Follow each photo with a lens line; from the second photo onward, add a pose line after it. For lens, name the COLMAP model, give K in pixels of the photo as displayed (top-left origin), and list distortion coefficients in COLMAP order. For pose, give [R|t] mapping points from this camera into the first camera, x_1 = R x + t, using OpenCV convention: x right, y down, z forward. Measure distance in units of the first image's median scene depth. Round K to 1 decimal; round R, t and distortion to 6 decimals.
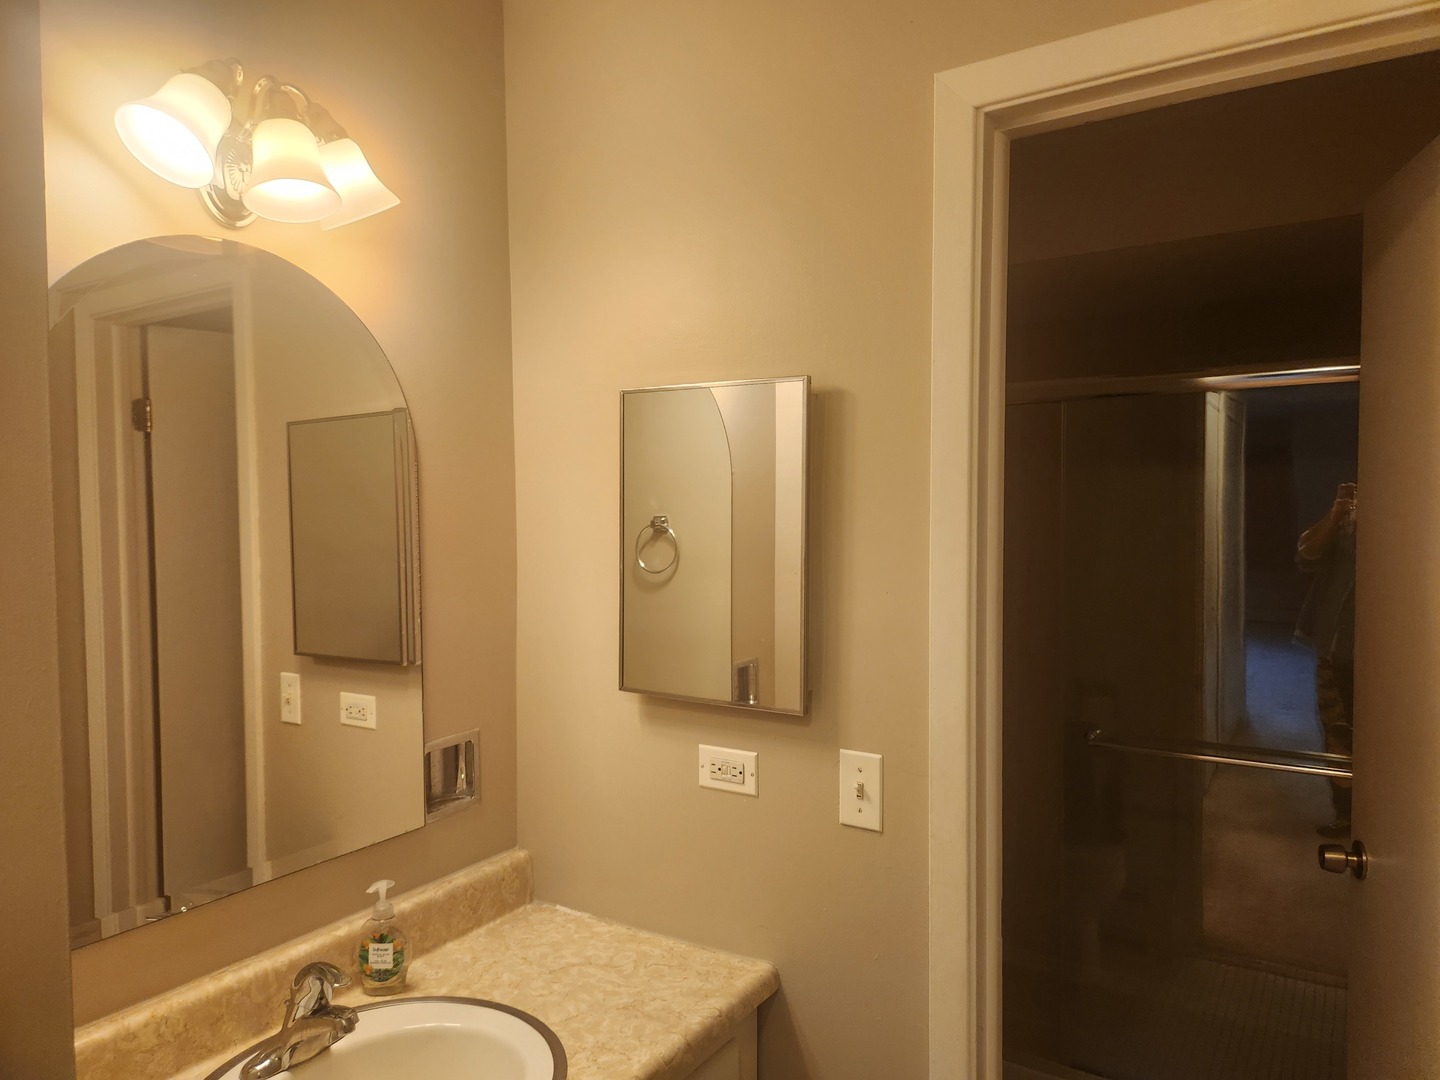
lens RADIAL K [[960.3, 0, 726.9], [0, 960.3, 535.0], [0, 0, 1]] dist [0.041757, -0.033145]
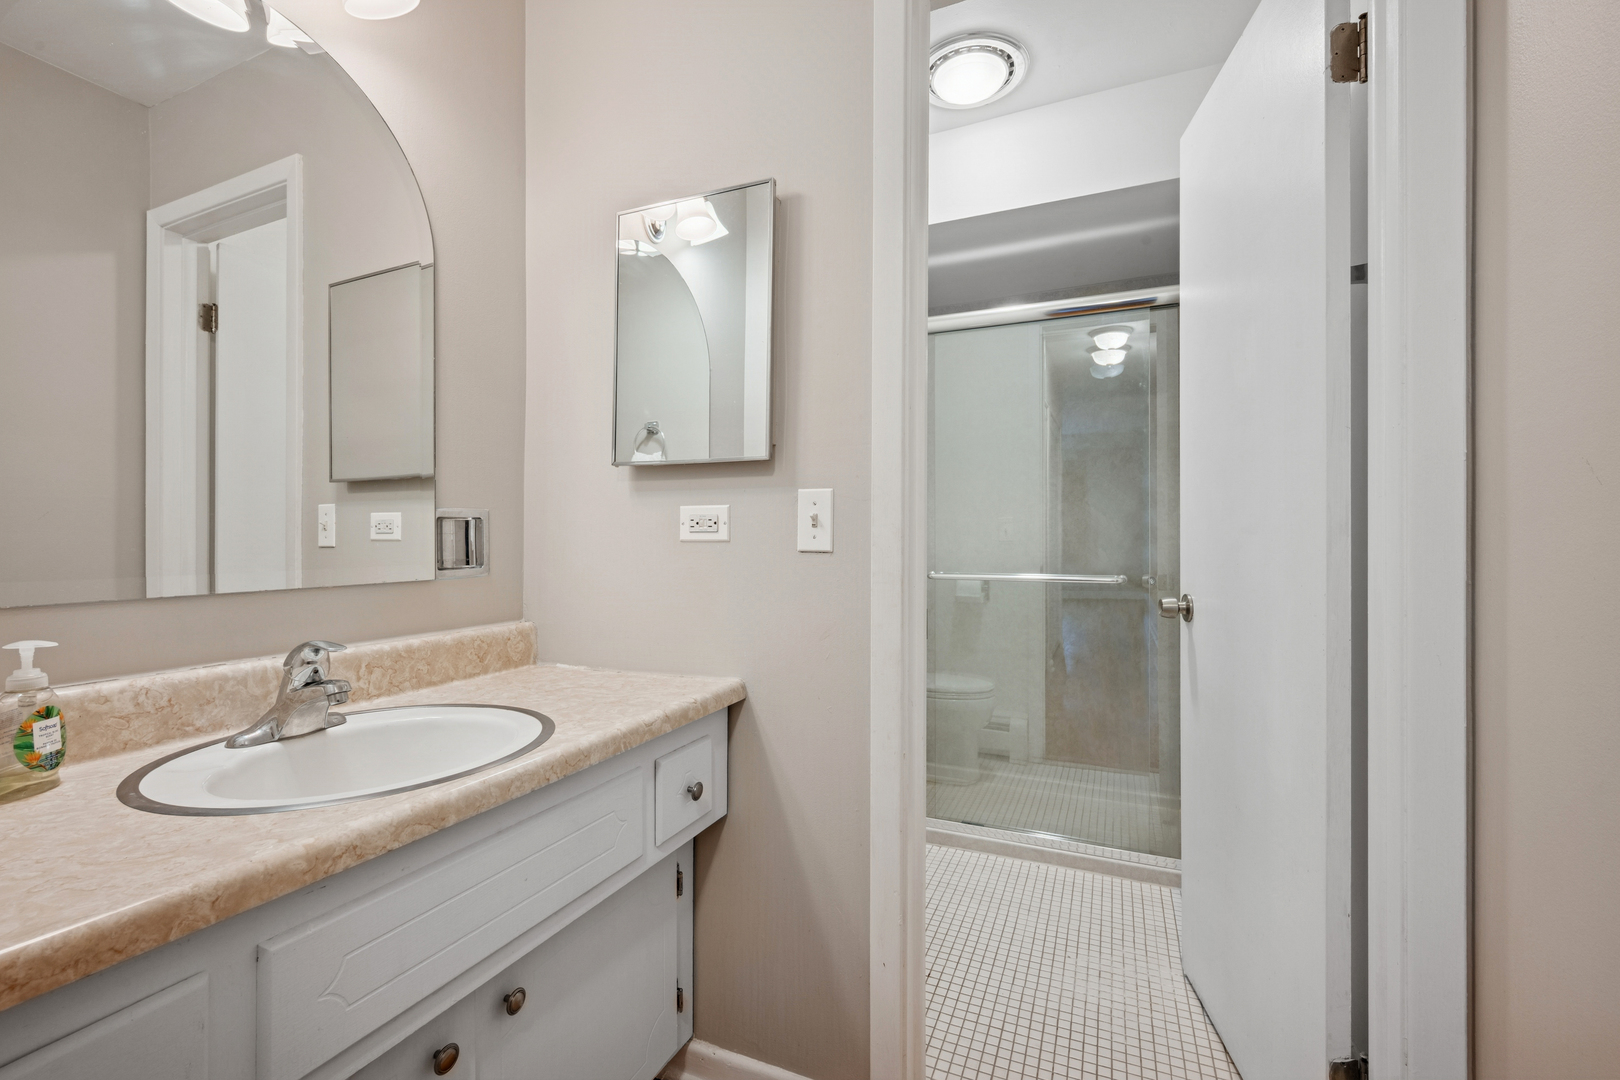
lens RADIAL K [[671.5, 0, 806.6], [0, 671.5, 536.4], [0, 0, 1]] dist [-0.002622, 0.001514]
pose [[0.988970, 0.008200, 0.147886, 0.003476], [-0.001806, 0.999060, -0.043319, 0.293654], [-0.148102, 0.042574, 0.988055, 0.155362]]
